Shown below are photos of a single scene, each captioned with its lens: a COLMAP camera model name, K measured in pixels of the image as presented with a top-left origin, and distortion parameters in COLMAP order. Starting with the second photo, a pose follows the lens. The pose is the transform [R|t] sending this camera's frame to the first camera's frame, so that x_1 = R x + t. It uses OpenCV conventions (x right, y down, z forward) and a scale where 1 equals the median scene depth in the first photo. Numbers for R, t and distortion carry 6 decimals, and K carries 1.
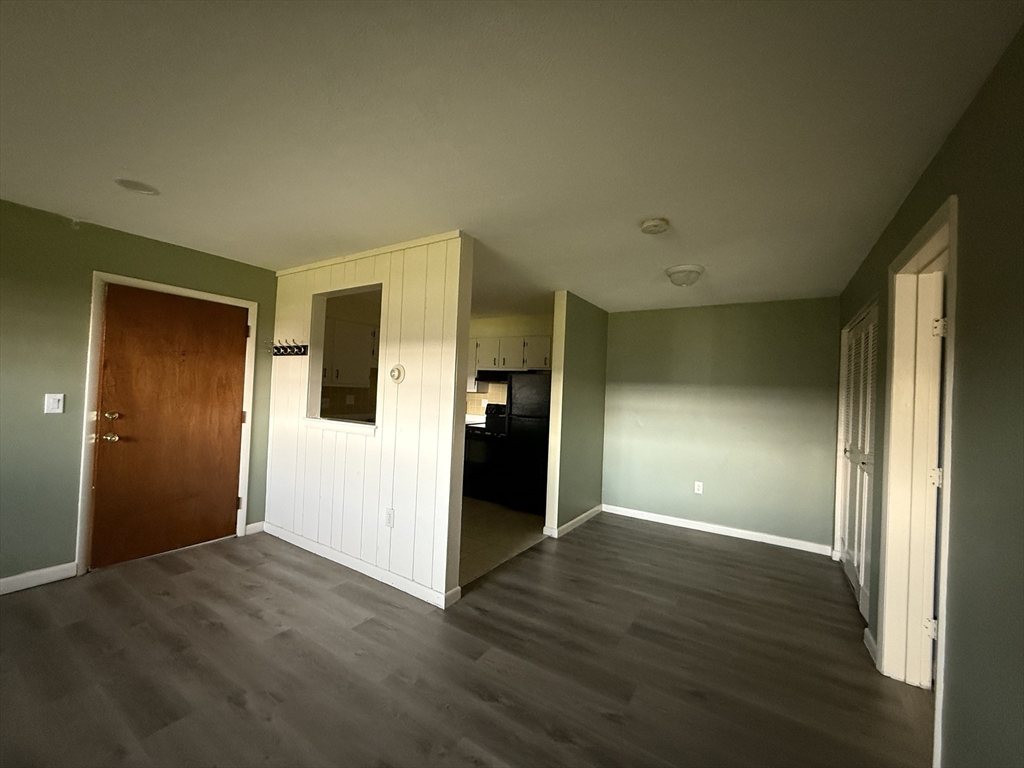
lens RADIAL K [[407.7, 0, 510.0], [0, 407.7, 385.4], [0, 0, 1]] dist [-0.000048, 0.000340]
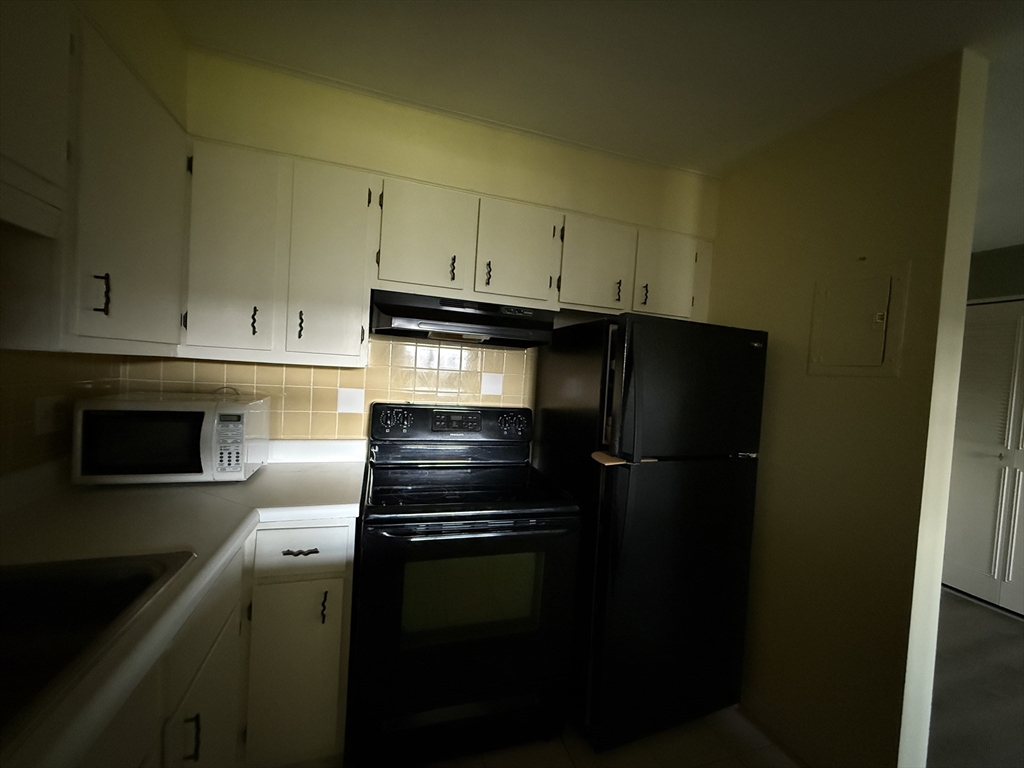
lens RADIAL K [[407.7, 0, 518.7], [0, 407.7, 381.5], [0, 0, 1]] dist [-0.000048, 0.000340]
pose [[0.631298, -0.020438, 0.775271, -0.435555], [-0.045993, 0.996907, 0.063732, 0.006213], [-0.774175, -0.075891, 0.628406, 1.382948]]
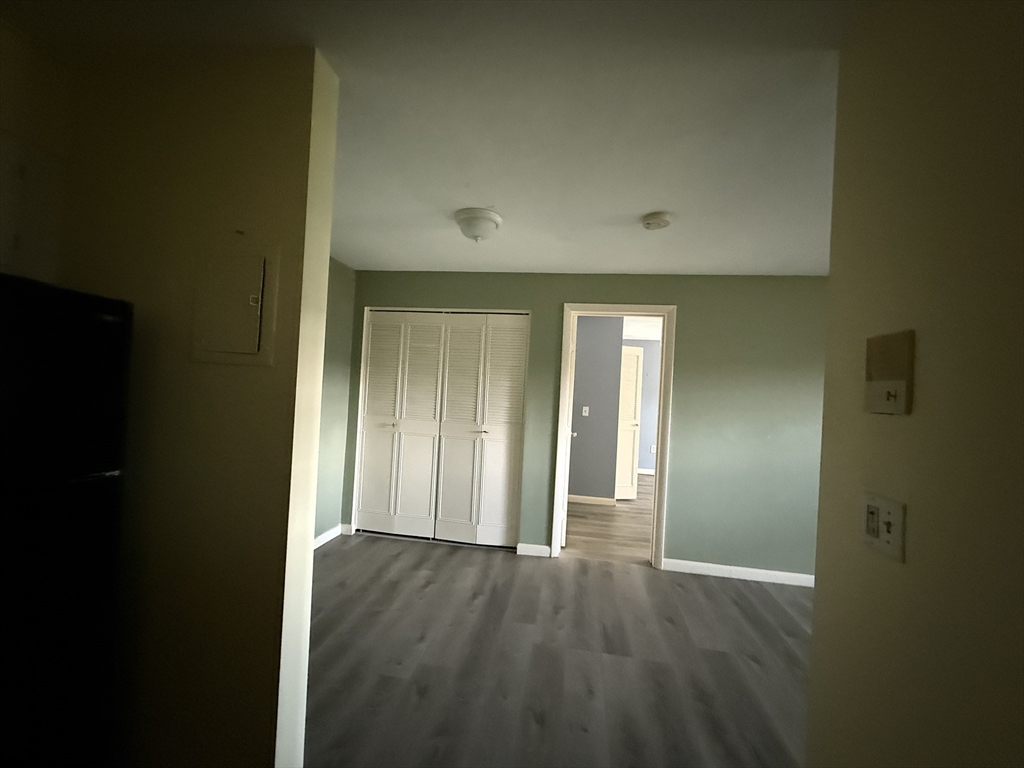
lens RADIAL K [[407.7, 0, 509.1], [0, 407.7, 381.4], [0, 0, 1]] dist [-0.000048, 0.000340]
pose [[-0.394292, -0.049402, 0.917657, -0.322578], [-0.081829, 0.996475, 0.018486, -0.000840], [-0.915335, -0.067802, -0.396944, 1.289767]]
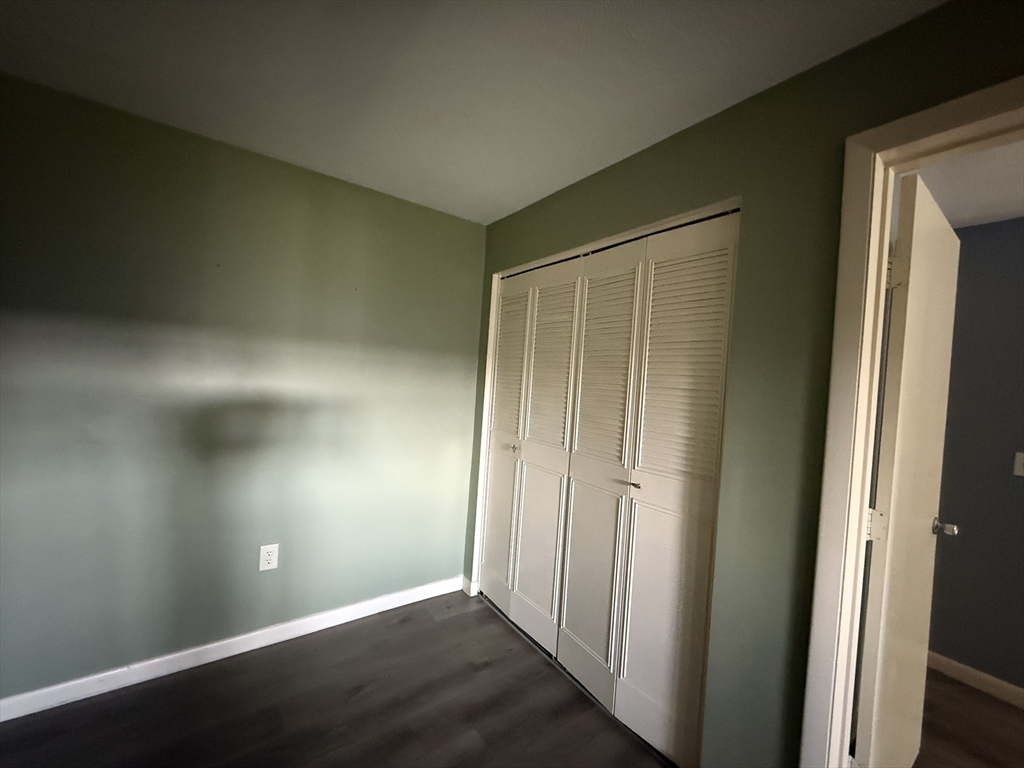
lens RADIAL K [[407.7, 0, 507.1], [0, 407.7, 384.0], [0, 0, 1]] dist [-0.000048, 0.000340]
pose [[0.371894, -0.027190, 0.927877, 0.194687], [-0.064713, 0.996380, 0.055135, 0.015345], [-0.926017, -0.080550, 0.368788, 0.851722]]
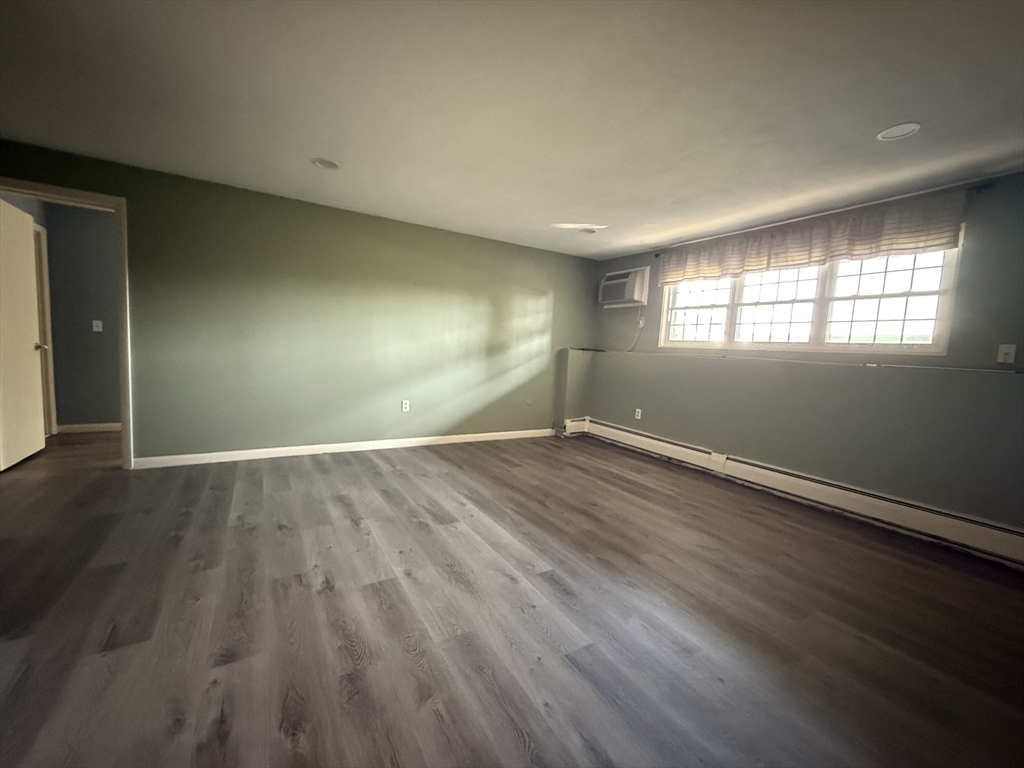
lens RADIAL K [[407.7, 0, 509.7], [0, 407.7, 385.4], [0, 0, 1]] dist [-0.000048, 0.000340]
pose [[-0.896527, -0.129175, 0.423738, -0.855140], [-0.096205, 0.990486, 0.098400, 0.053847], [-0.432417, 0.047453, -0.900424, 0.996585]]
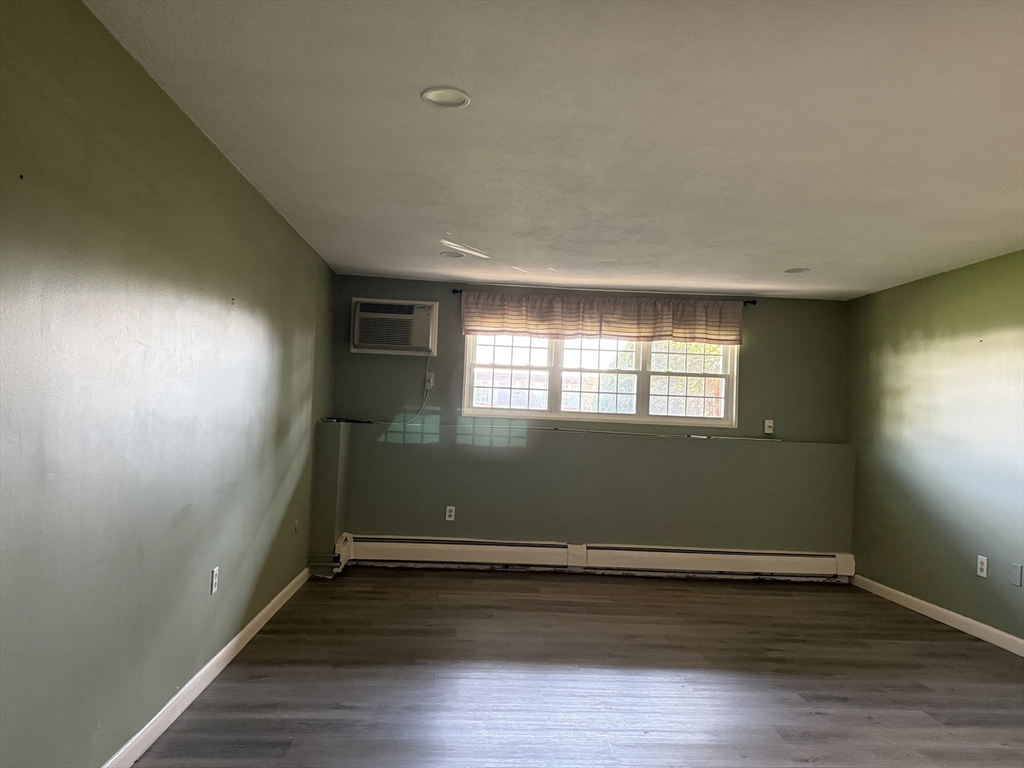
lens RADIAL K [[714.8, 0, 502.0], [0, 714.8, 387.2], [0, 0, 1]] dist [0.062236, -0.081835]
pose [[-0.807397, -0.097213, -0.581944, 0.414099], [-0.068183, 0.995098, -0.071632, 0.060337], [0.586055, -0.018157, -0.810068, 1.008656]]
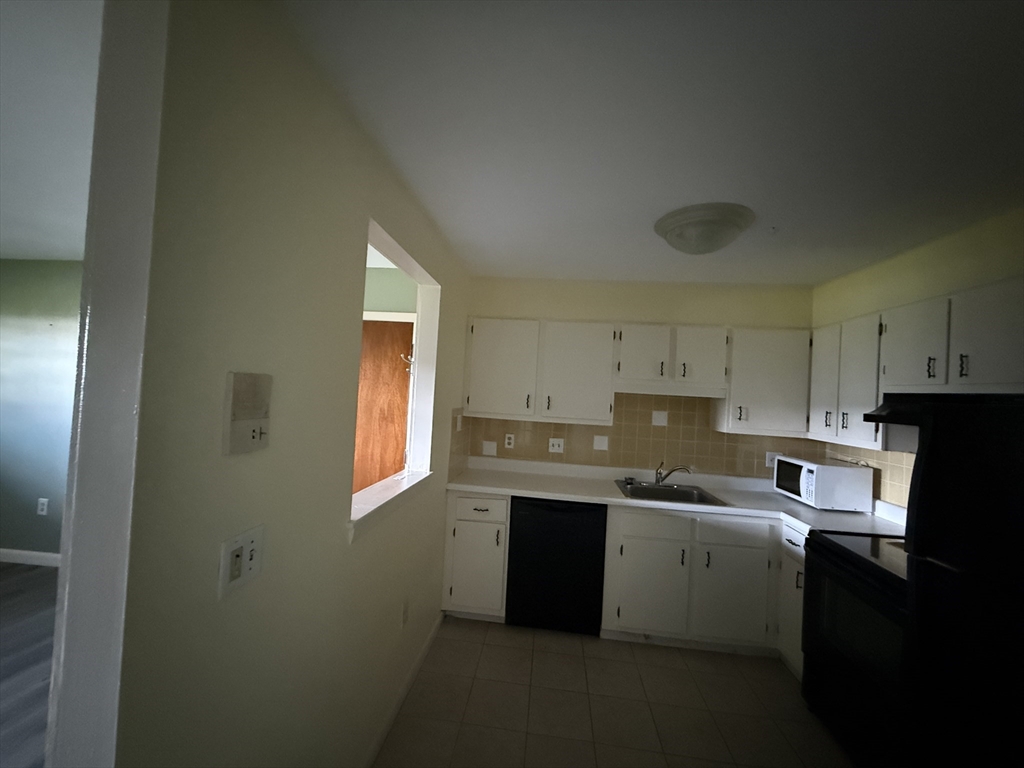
lens RADIAL K [[407.7, 0, 510.1], [0, 407.7, 383.5], [0, 0, 1]] dist [-0.000048, 0.000340]
pose [[0.448873, -0.036602, -0.892845, 0.195277], [-0.022180, 0.998397, -0.052080, -0.034867], [0.893320, 0.043181, 0.447342, 0.964986]]
